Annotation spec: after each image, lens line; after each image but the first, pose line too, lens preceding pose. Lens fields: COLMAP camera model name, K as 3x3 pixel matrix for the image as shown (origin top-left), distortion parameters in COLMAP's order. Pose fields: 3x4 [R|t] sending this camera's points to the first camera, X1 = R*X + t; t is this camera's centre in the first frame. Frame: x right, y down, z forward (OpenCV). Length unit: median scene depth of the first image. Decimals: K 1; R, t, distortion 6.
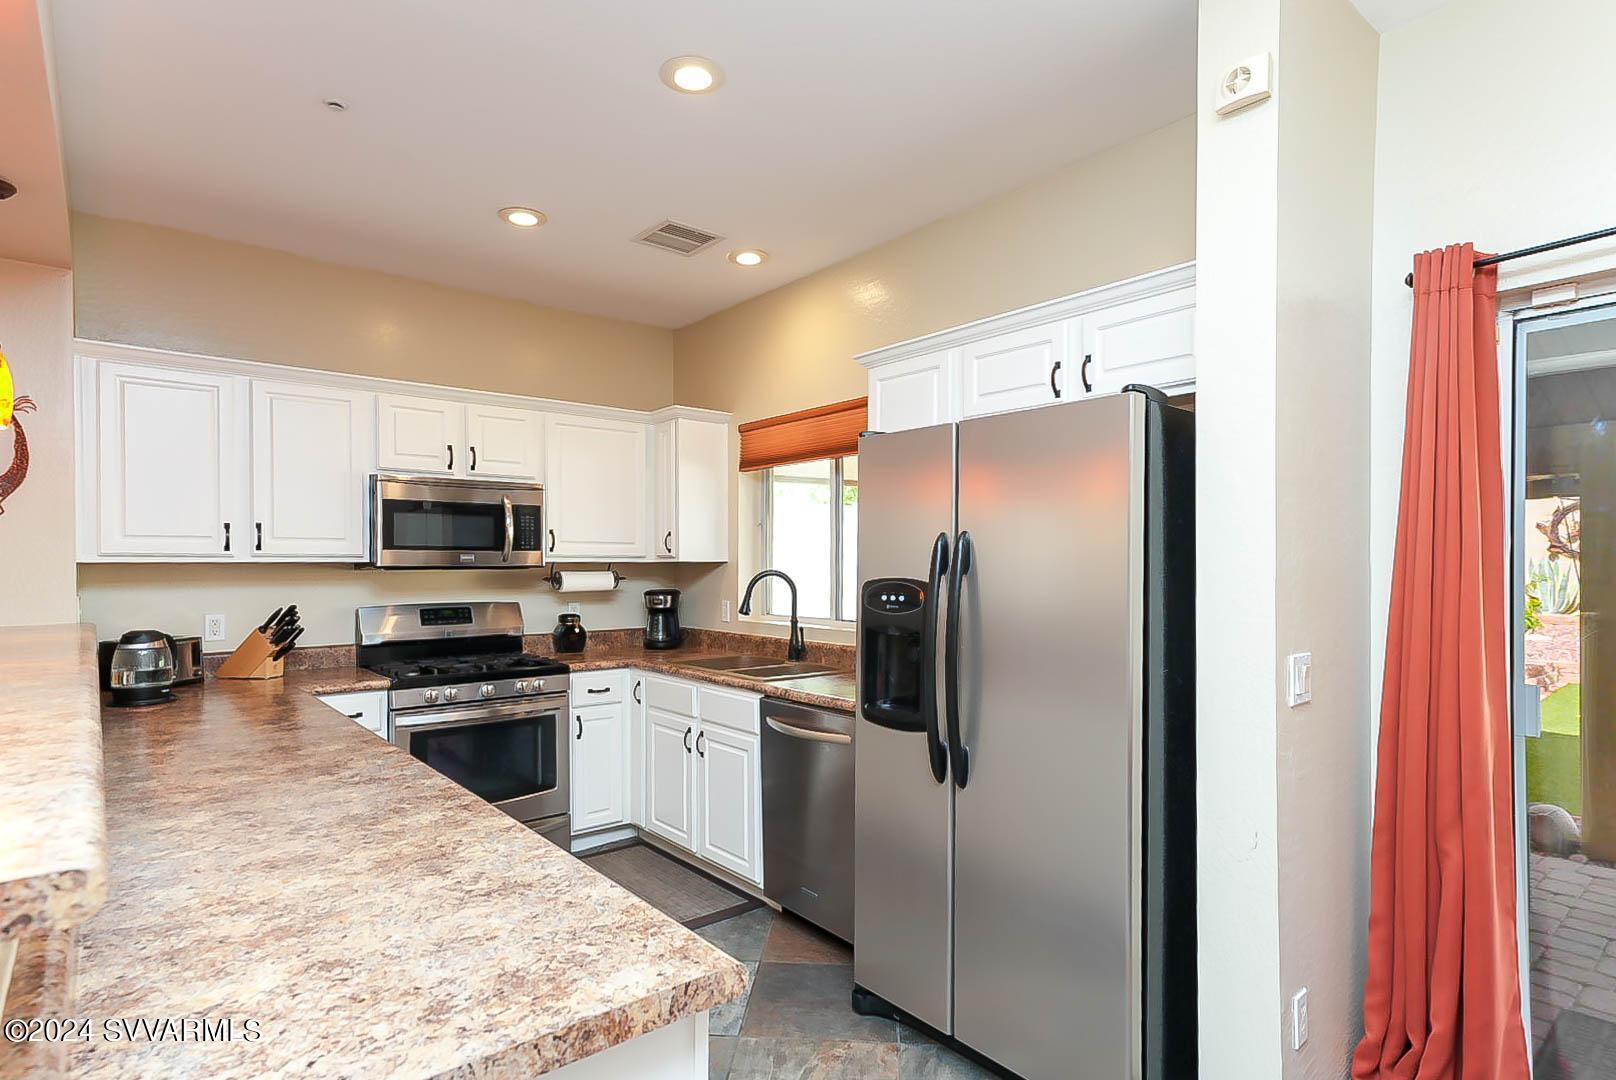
lens RADIAL K [[852.7, 0, 800.6], [0, 852.7, 564.4], [0, 0, 1]] dist [0.038071, 0.000096]
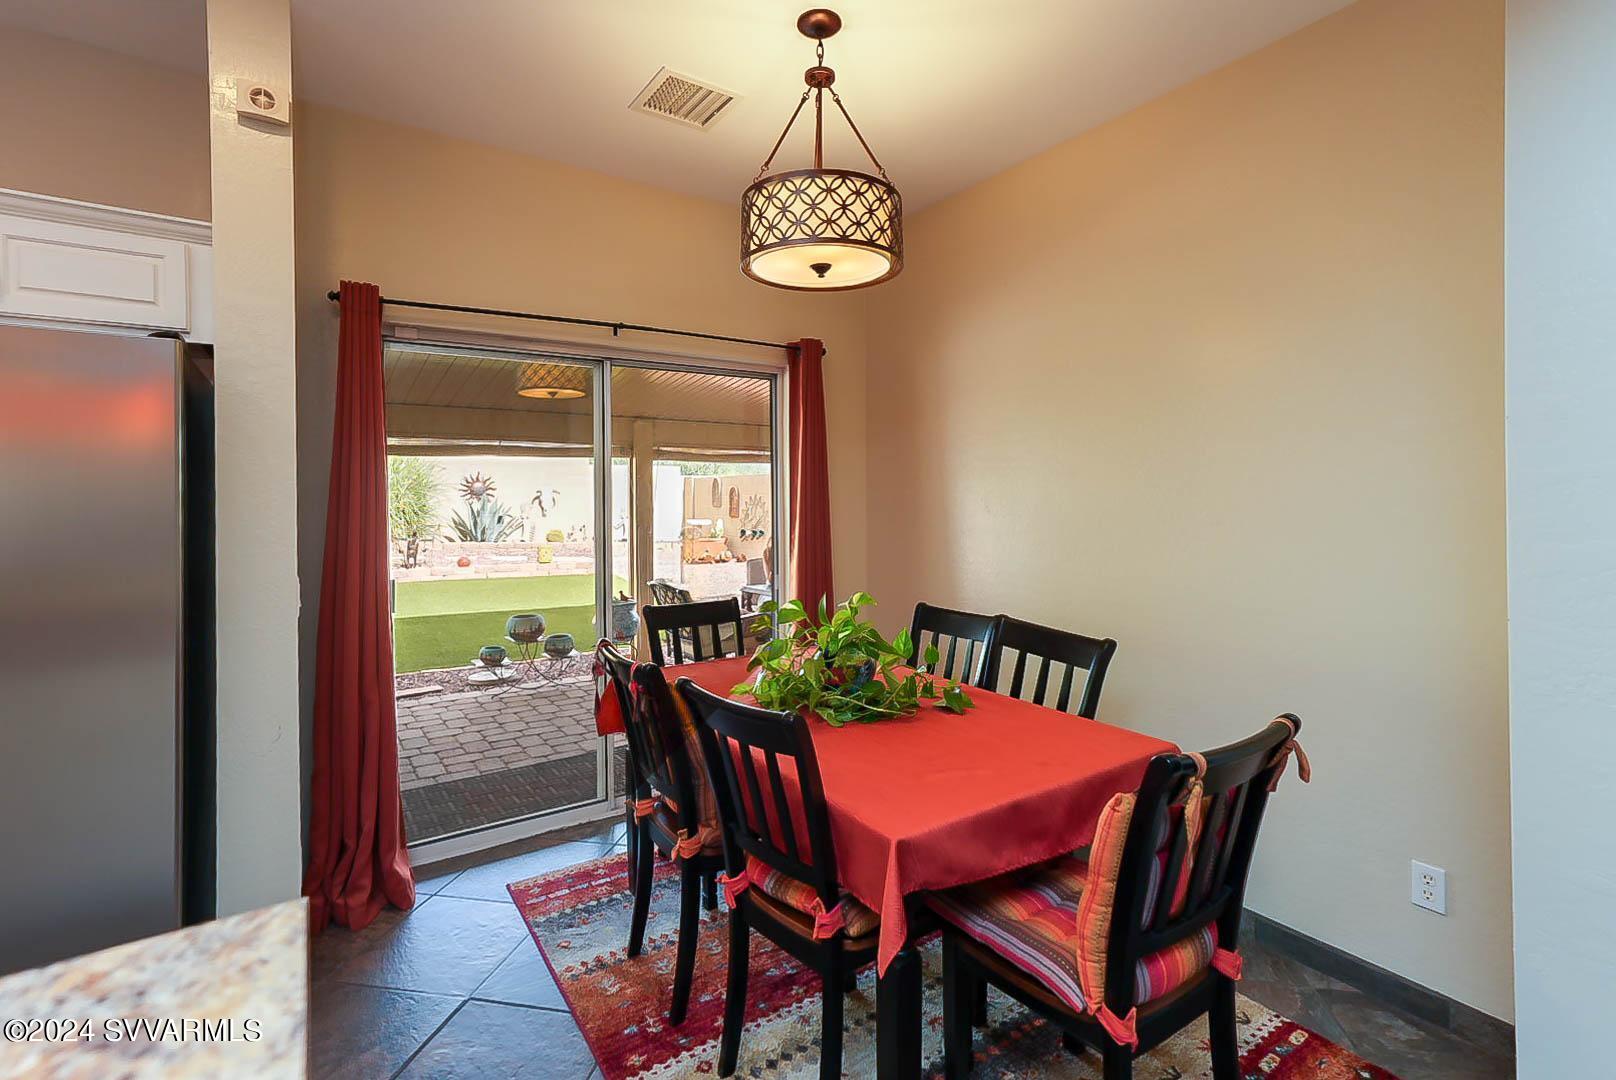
lens RADIAL K [[745.9, 0, 809.0], [0, 745.9, 502.4], [0, 0, 1]] dist [-0.002387, 0.008218]
pose [[0.104533, 0.001587, 0.994520, -0.220732], [0.007553, 0.999969, -0.002389, 0.004722], [-0.994493, 0.007762, 0.104518, 0.084469]]
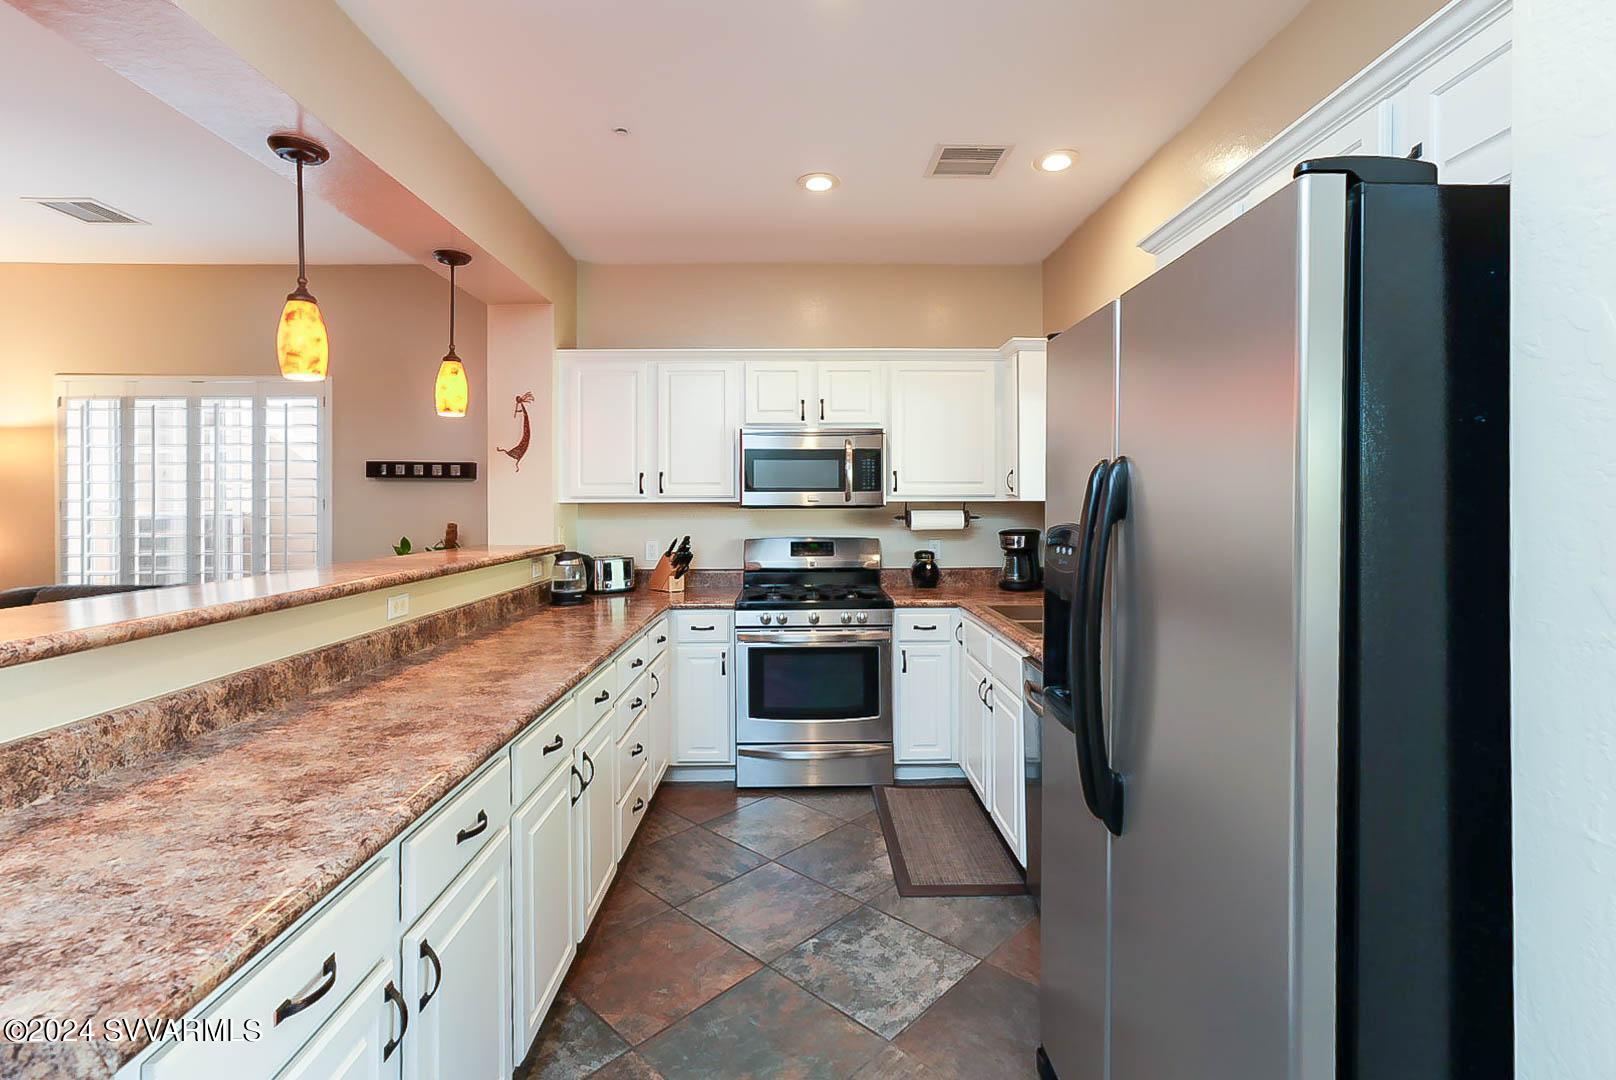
lens RADIAL K [[745.9, 0, 809.0], [0, 745.9, 502.4], [0, 0, 1]] dist [-0.002387, 0.008218]
pose [[0.783605, -0.001054, -0.621259, 0.218209], [0.001540, 0.999999, 0.000247, -0.002339], [0.621258, -0.001150, 0.783605, 0.228092]]
